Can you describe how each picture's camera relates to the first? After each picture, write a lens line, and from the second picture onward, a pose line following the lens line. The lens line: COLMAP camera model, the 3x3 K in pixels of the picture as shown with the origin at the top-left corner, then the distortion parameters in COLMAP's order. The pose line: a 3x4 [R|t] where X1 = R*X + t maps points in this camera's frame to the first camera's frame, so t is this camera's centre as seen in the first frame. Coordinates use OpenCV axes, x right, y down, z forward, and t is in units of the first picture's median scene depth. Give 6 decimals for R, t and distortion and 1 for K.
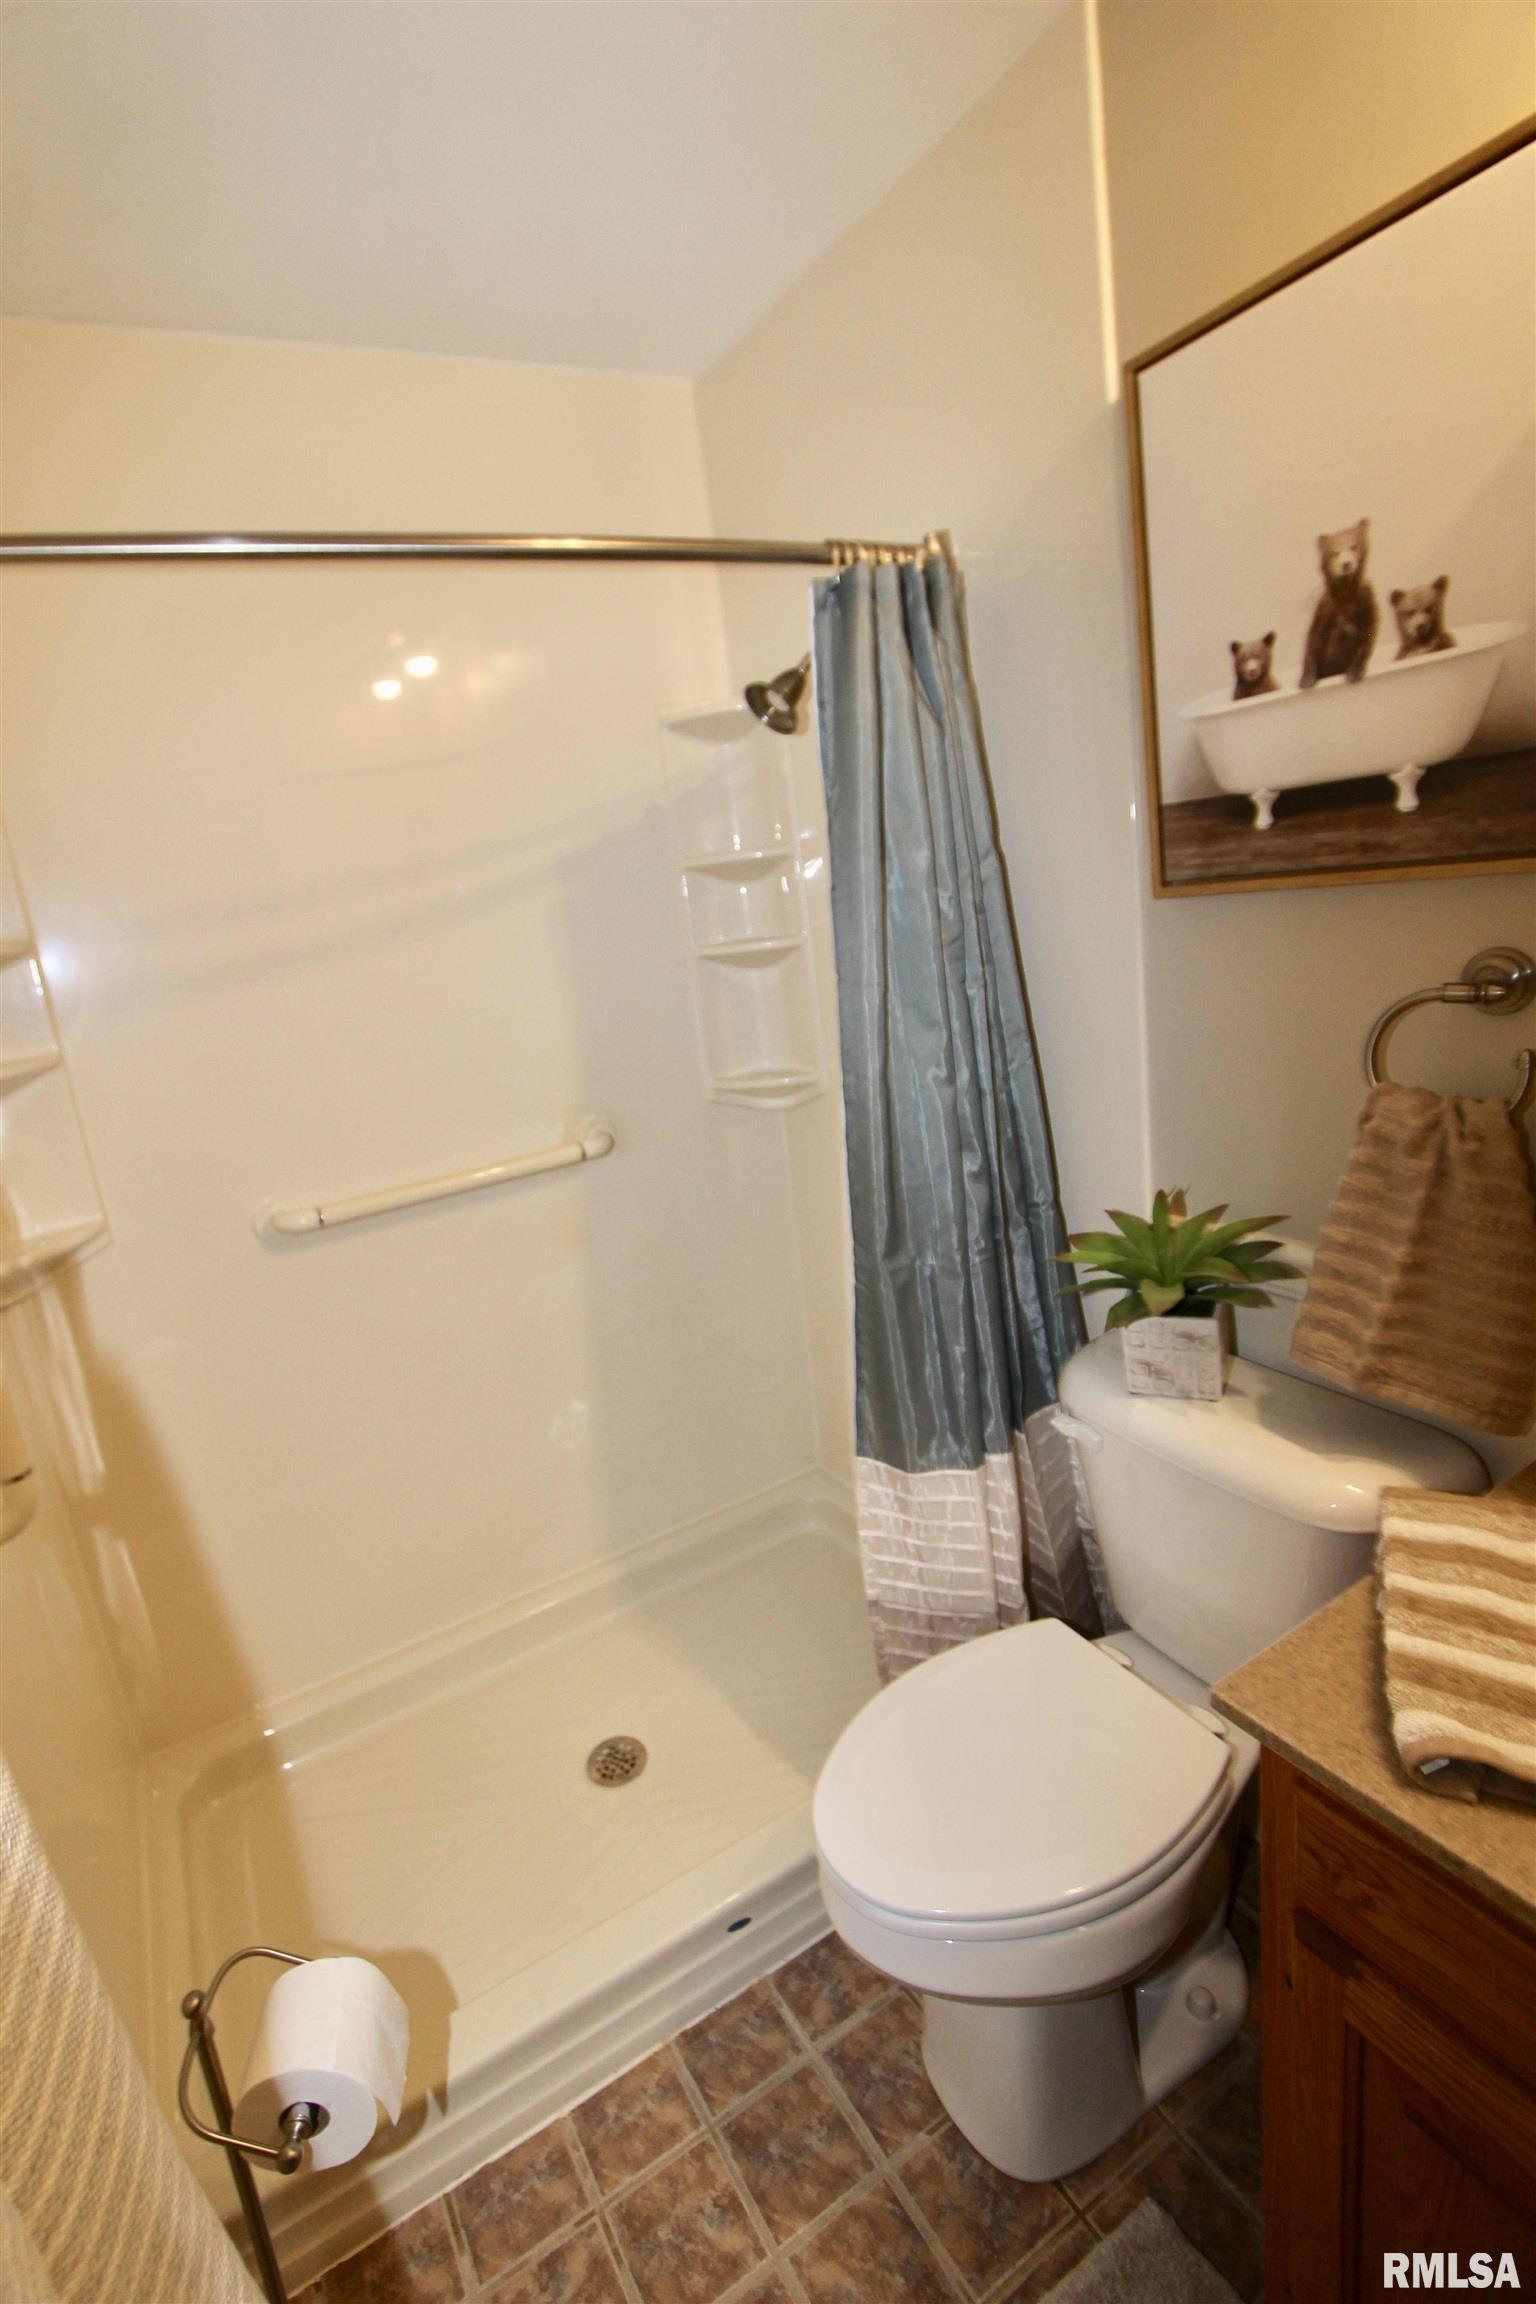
lens RADIAL K [[1055.3, 0, 770.4], [0, 1055.3, 1152.6], [0, 0, 1]] dist [-0.023229, 0.004783]
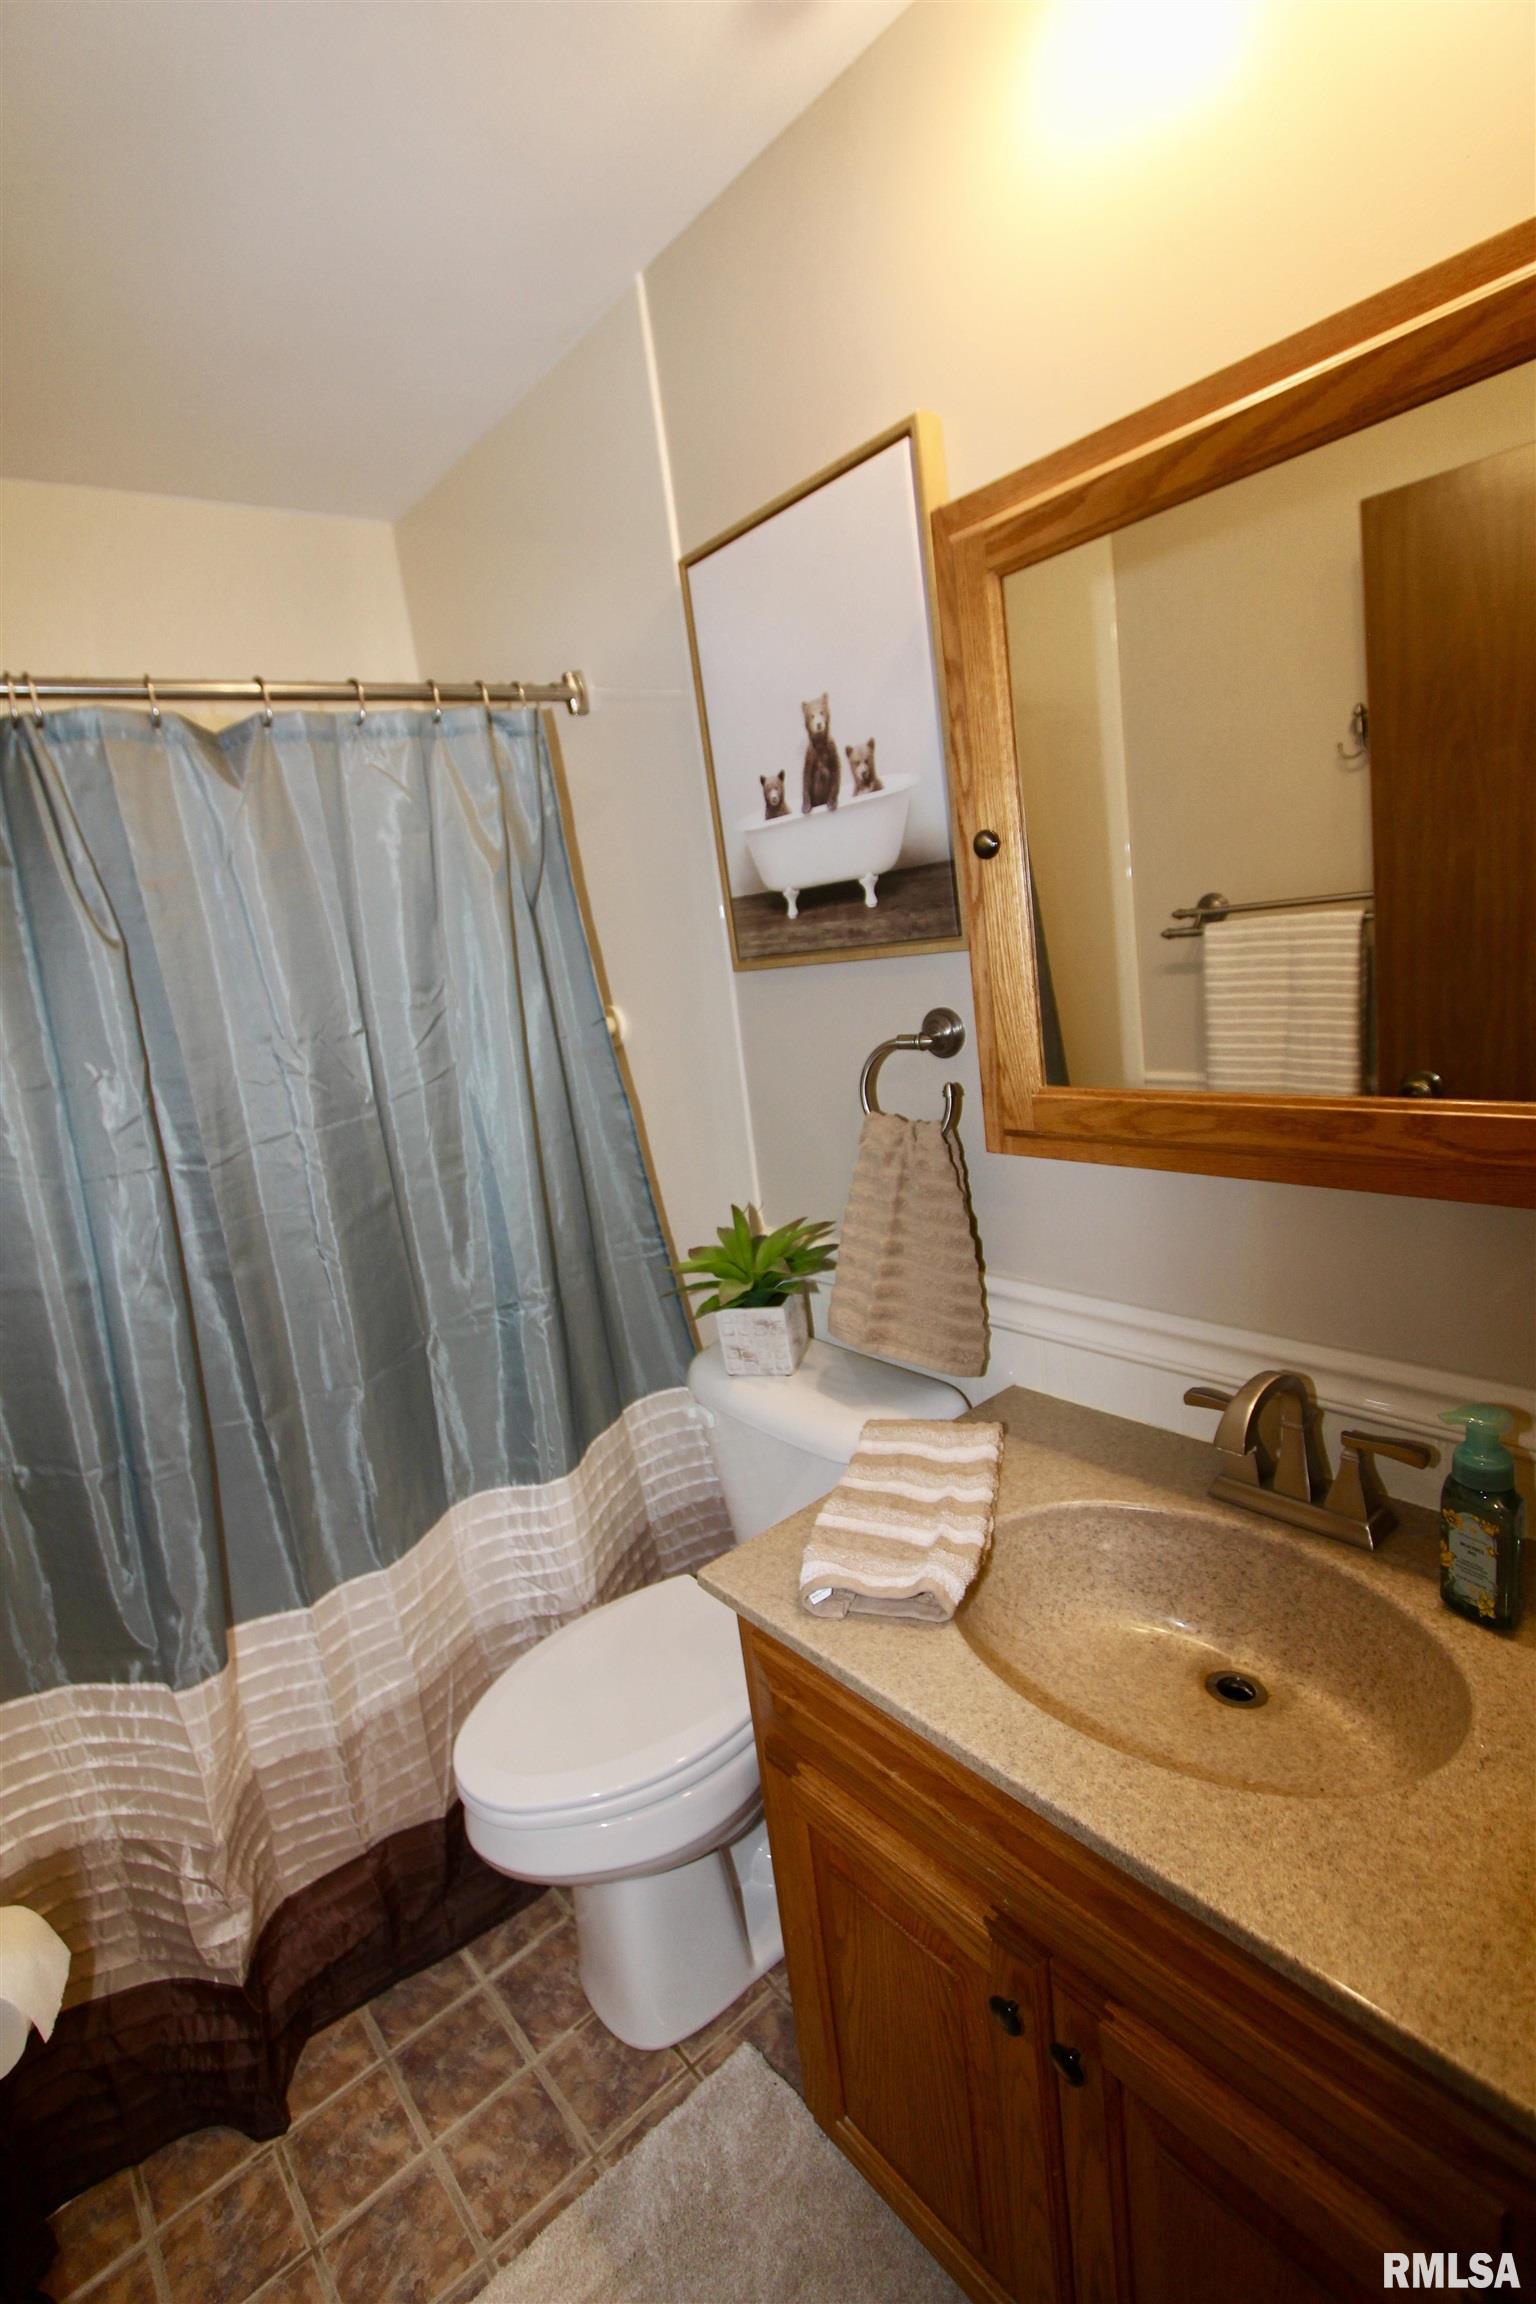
lens RADIAL K [[1055.3, 0, 764.4], [0, 1055.3, 1151.2], [0, 0, 1]] dist [-0.023229, 0.004783]
pose [[0.988390, -0.033883, 0.148110, 0.232963], [0.042685, 0.997481, -0.056662, 0.046247], [-0.145817, 0.062326, 0.987346, -0.248133]]
